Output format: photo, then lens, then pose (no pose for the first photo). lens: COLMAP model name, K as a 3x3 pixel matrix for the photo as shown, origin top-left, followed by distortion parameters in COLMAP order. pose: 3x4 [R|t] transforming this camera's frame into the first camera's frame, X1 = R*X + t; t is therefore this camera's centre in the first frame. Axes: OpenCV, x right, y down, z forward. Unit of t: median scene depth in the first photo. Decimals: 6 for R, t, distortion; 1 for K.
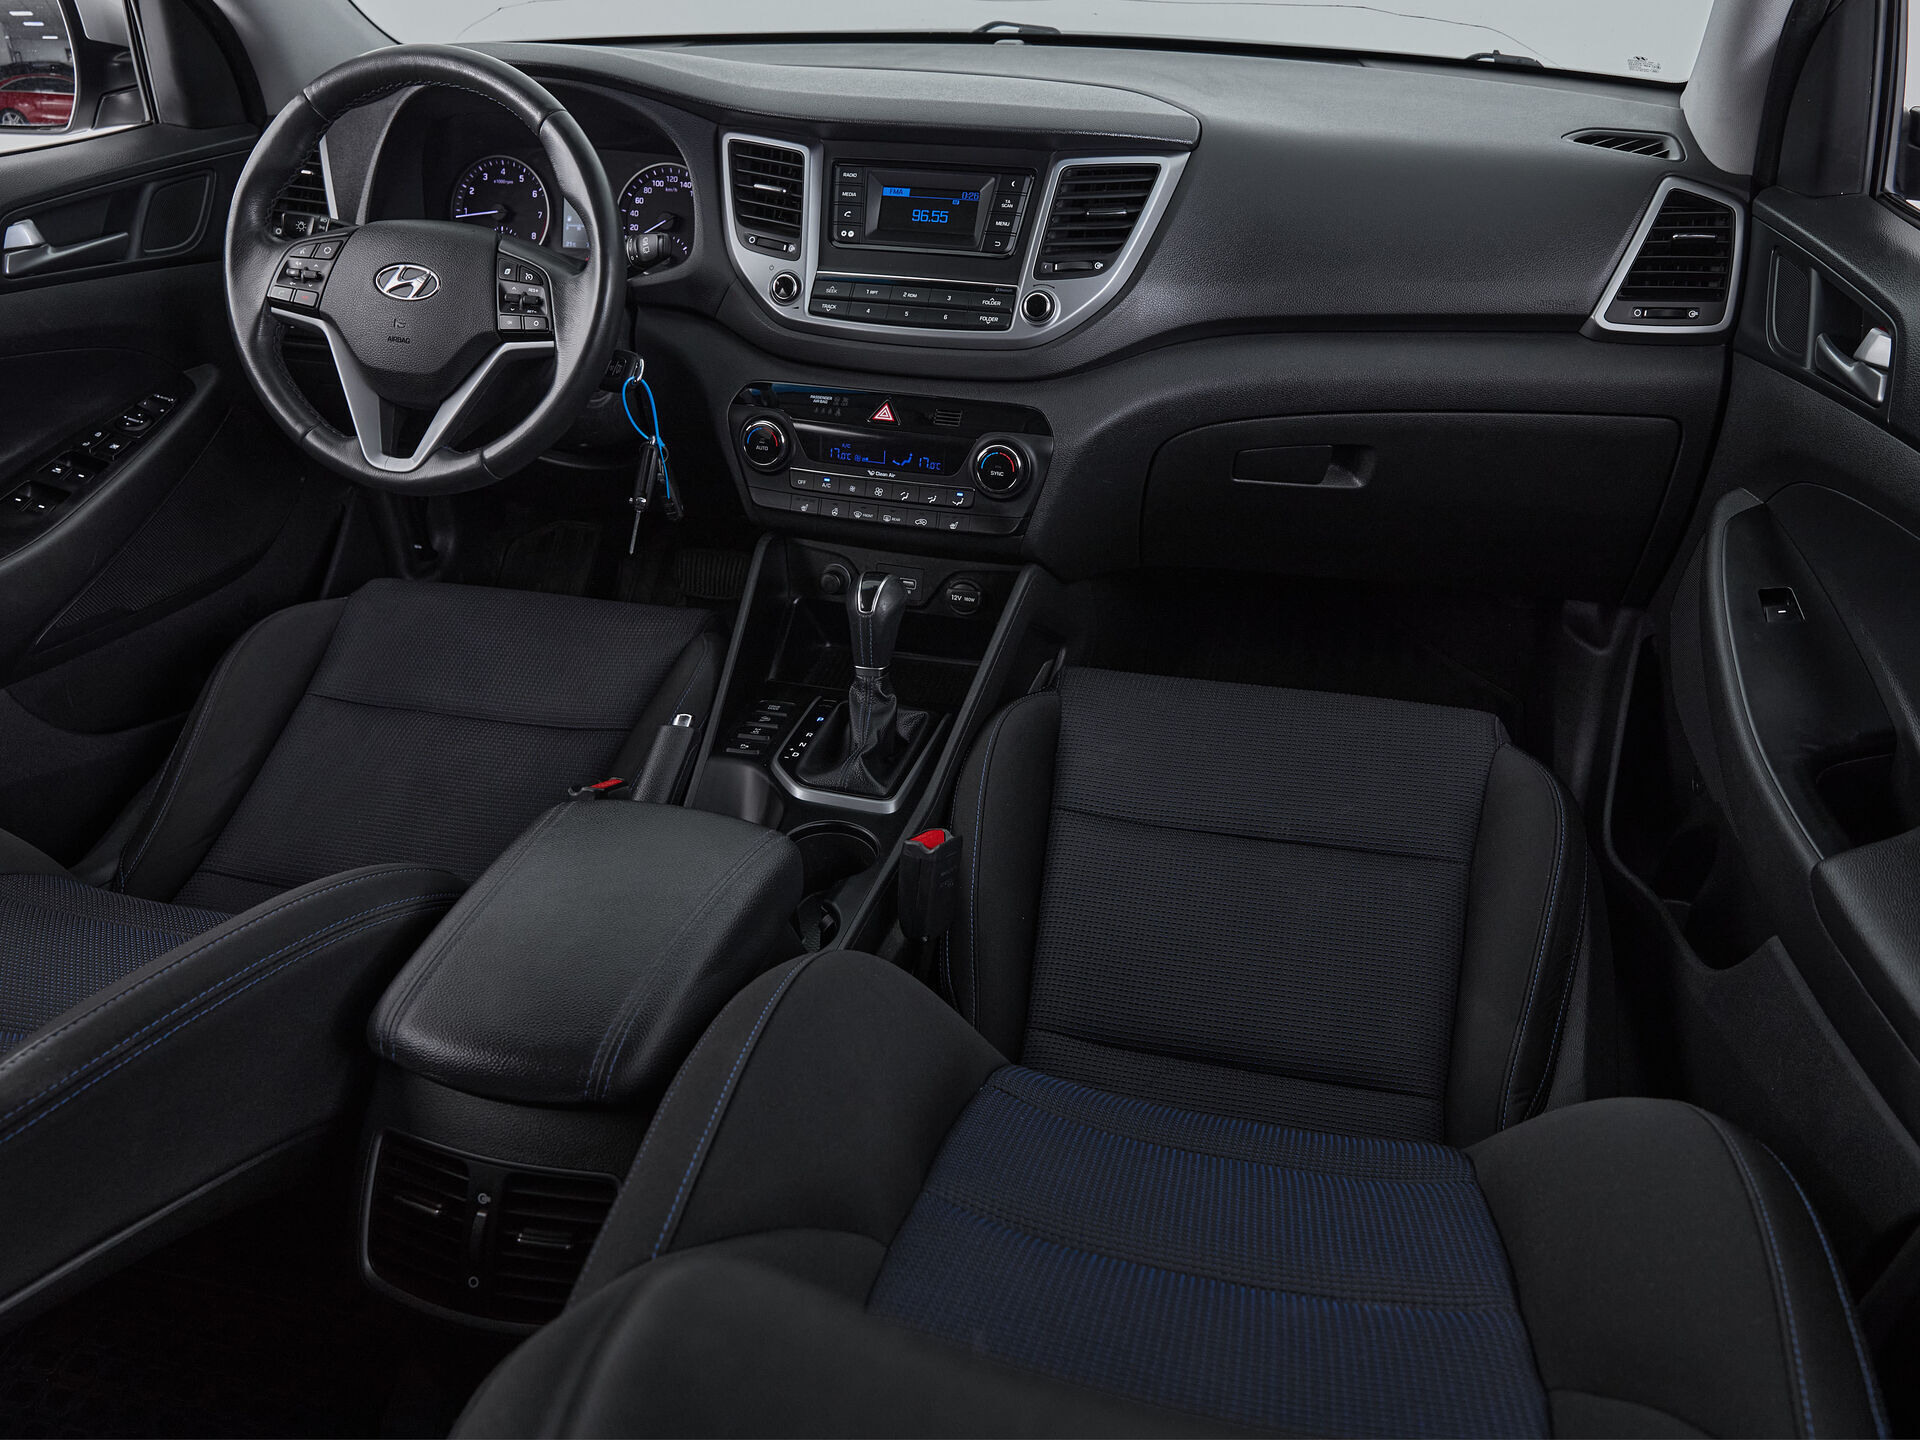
lens RADIAL K [[1410.9, 0, 960.0], [0, 1410.9, 720.0], [0, 0, 1]] dist [-0.021676, 0.001587]
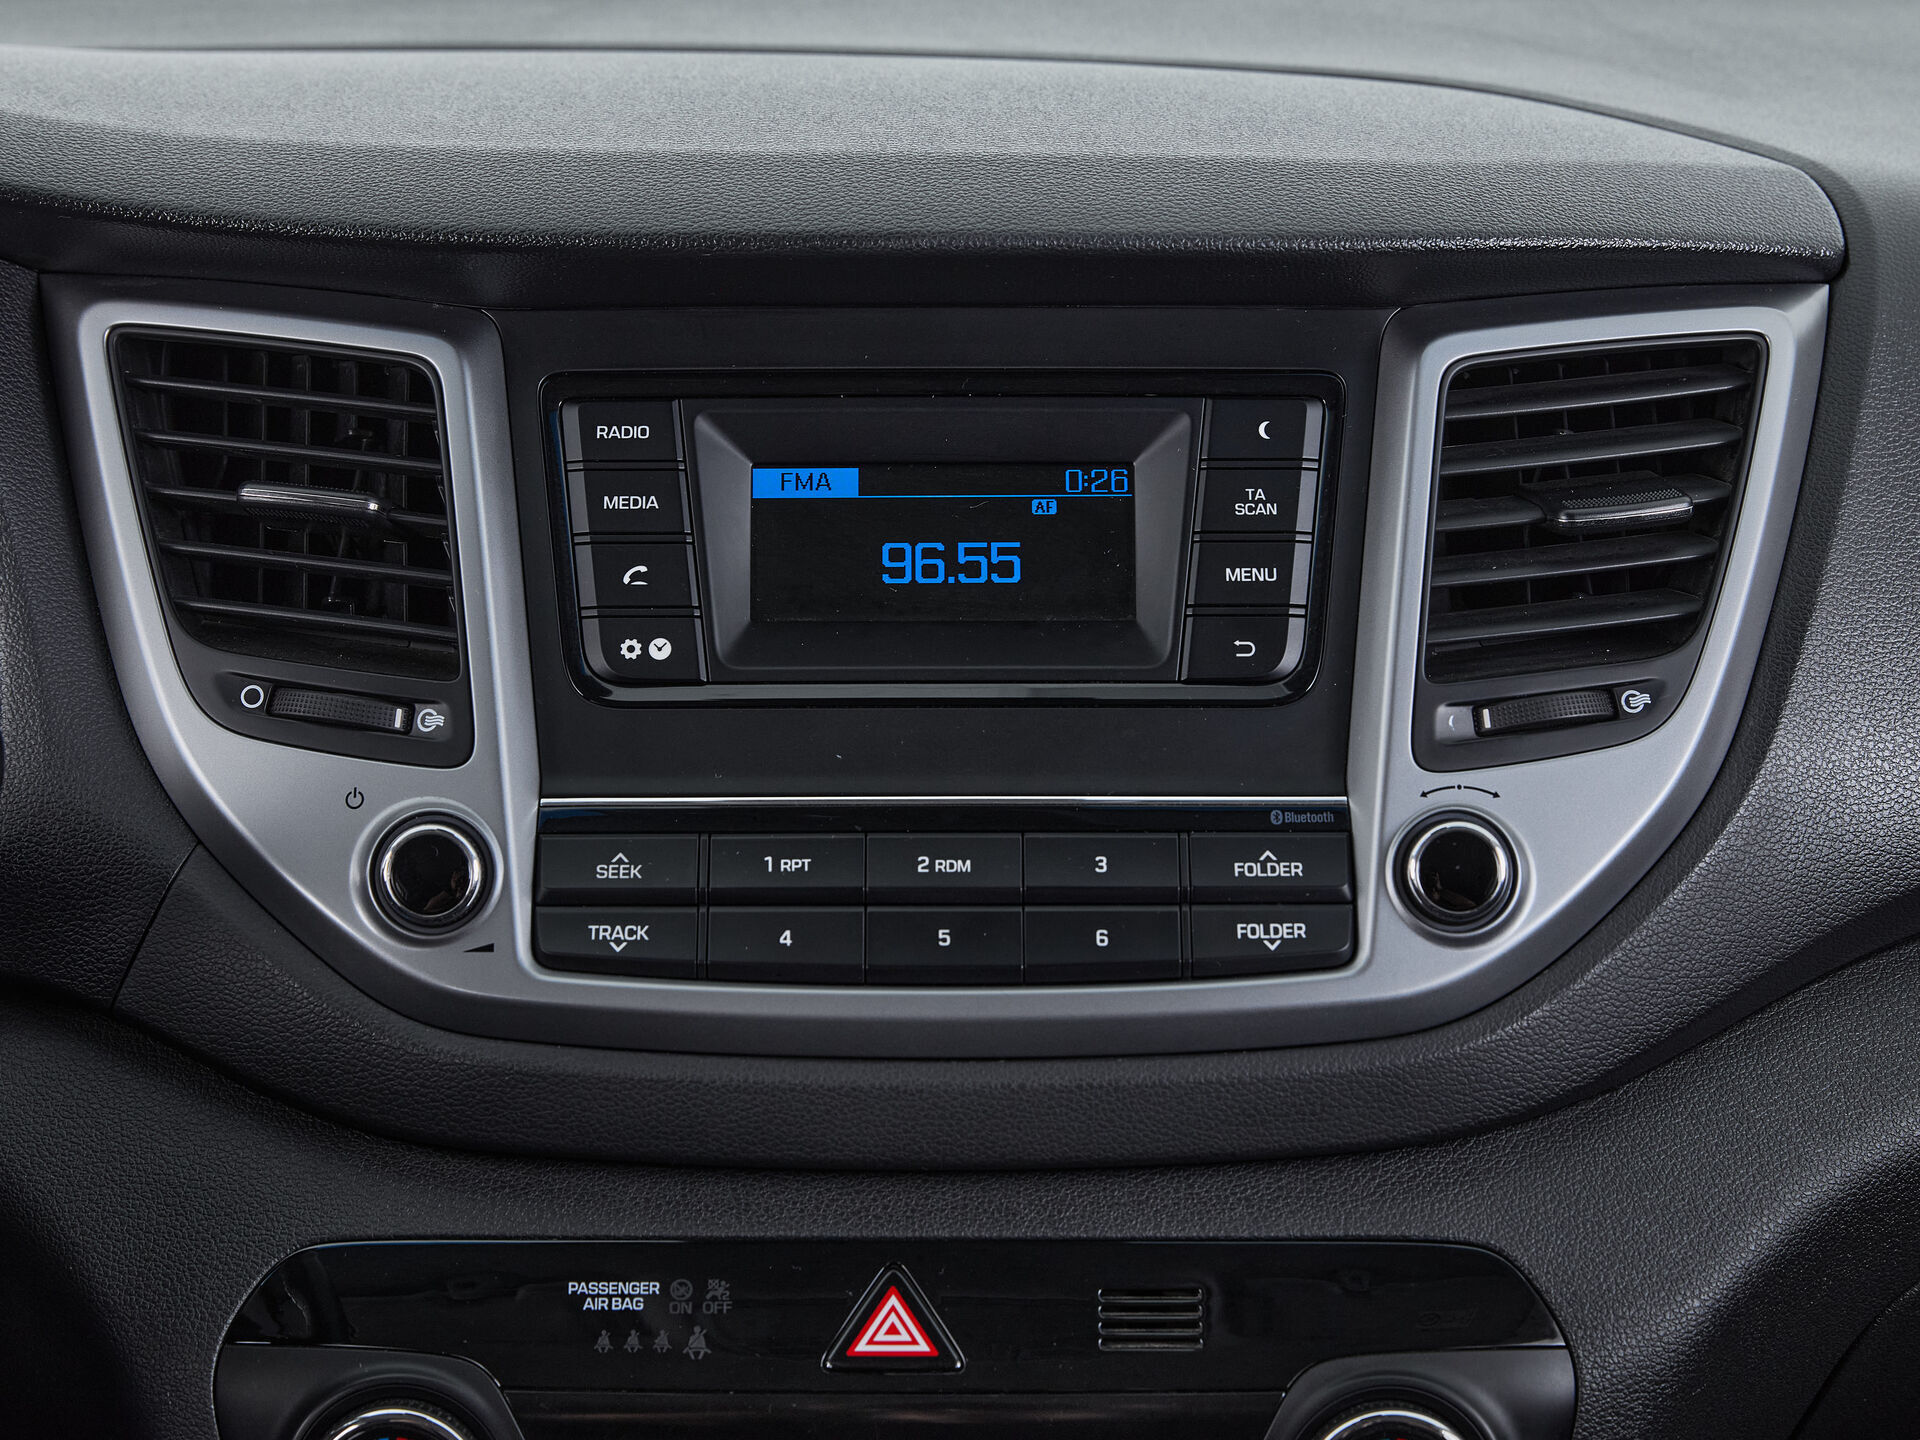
lens RADIAL K [[3955.4, 0, 958.5], [0, 3955.4, 774.7], [0, 0, 1]] dist [-0.059794, -0.289786]
pose [[0.961522, -0.085623, 0.261046, -0.218626], [0.145337, 0.964875, -0.218847, -0.157625], [-0.233138, 0.248366, 0.940192, 0.312326]]
